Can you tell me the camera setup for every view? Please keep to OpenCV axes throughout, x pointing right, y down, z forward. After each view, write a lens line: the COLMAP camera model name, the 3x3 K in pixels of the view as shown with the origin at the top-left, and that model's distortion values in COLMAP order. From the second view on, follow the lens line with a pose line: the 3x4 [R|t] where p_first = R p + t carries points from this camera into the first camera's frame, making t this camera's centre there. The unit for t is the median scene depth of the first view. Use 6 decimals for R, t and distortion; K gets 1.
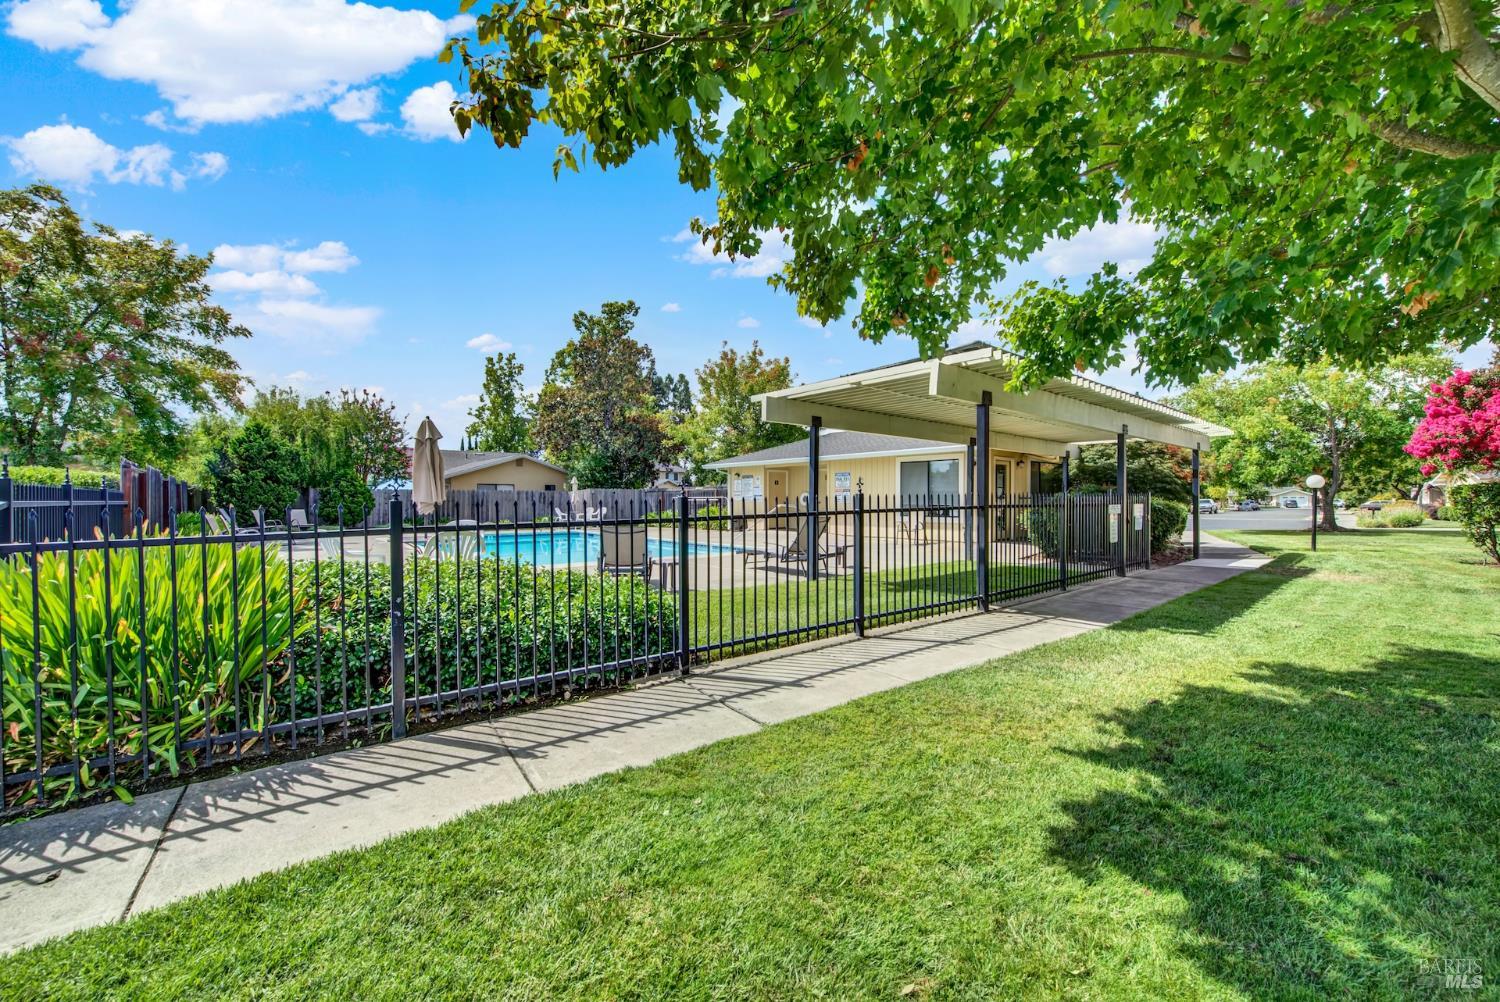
lens RADIAL K [[602.3, 0, 754.4], [0, 602.3, 502.7], [0, 0, 1]] dist [0.000456, -0.000329]
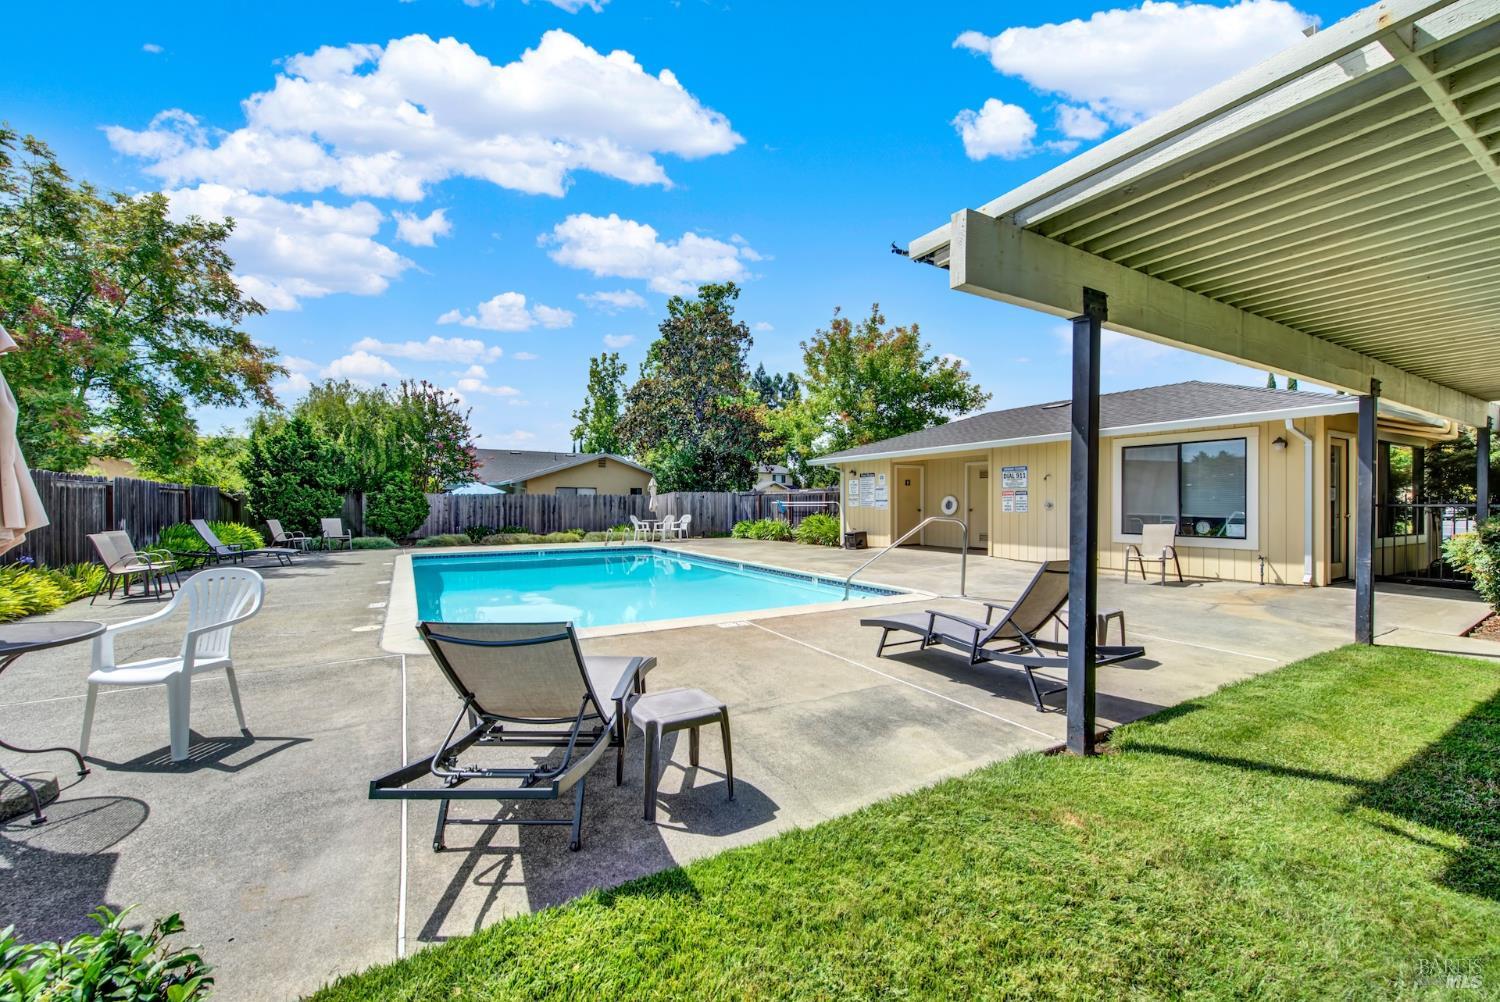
lens RADIAL K [[602.3, 0, 754.4], [0, 602.3, 502.7], [0, 0, 1]] dist [0.000456, -0.000329]
pose [[0.983164, -0.001971, -0.182713, -0.009821], [0.001187, 0.999990, -0.004403, -0.004550], [0.182720, 0.004112, 0.983156, 0.187617]]
